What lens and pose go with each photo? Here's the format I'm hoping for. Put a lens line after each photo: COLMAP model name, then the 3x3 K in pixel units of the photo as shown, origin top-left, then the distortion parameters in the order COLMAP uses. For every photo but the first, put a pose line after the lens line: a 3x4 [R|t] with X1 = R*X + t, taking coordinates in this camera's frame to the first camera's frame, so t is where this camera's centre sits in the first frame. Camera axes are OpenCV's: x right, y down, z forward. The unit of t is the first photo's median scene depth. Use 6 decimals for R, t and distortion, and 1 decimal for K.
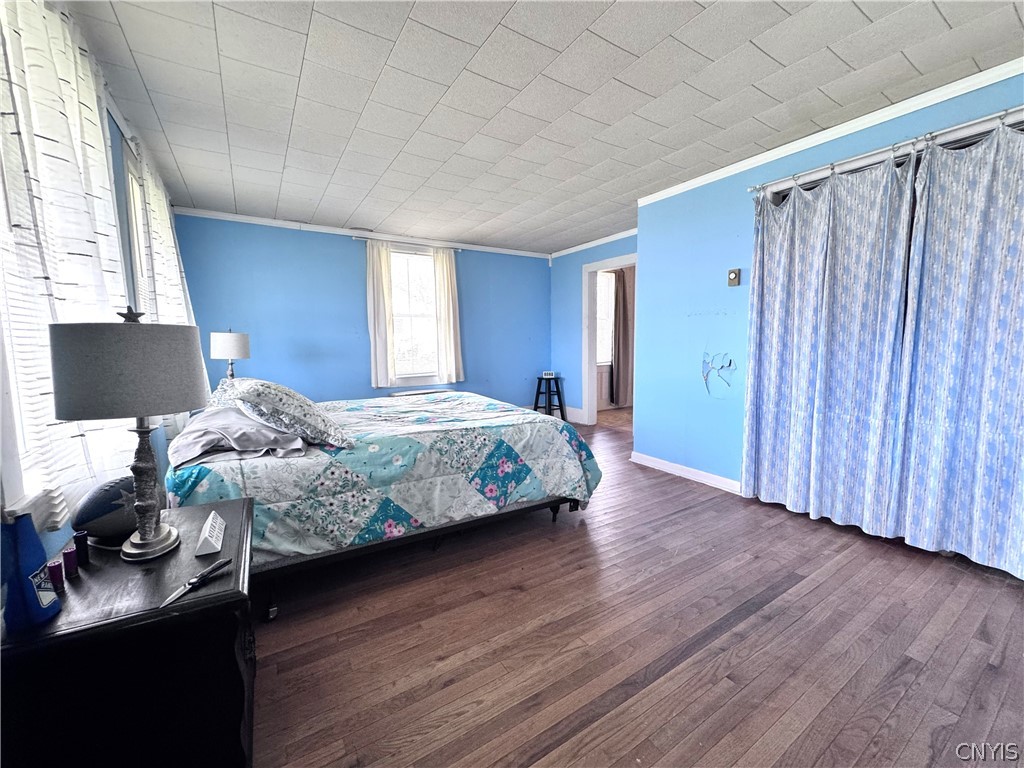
lens RADIAL K [[408.2, 0, 512.1], [0, 408.2, 382.7], [0, 0, 1]] dist [-0.002700, -0.000067]
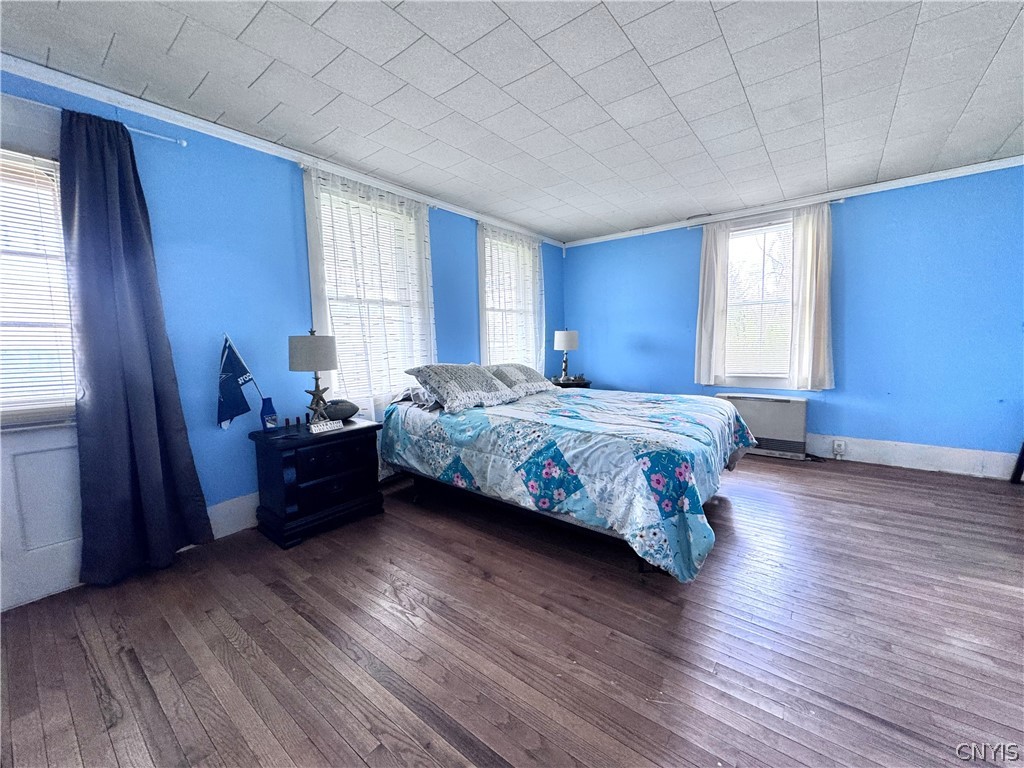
lens RADIAL K [[408.2, 0, 512.1], [0, 408.2, 382.7], [0, 0, 1]] dist [-0.002700, -0.000067]
pose [[0.331300, 0.096916, -0.938535, 0.862130], [-0.077144, 0.994163, 0.075428, -0.063704], [0.940367, 0.047413, 0.336842, 0.608713]]
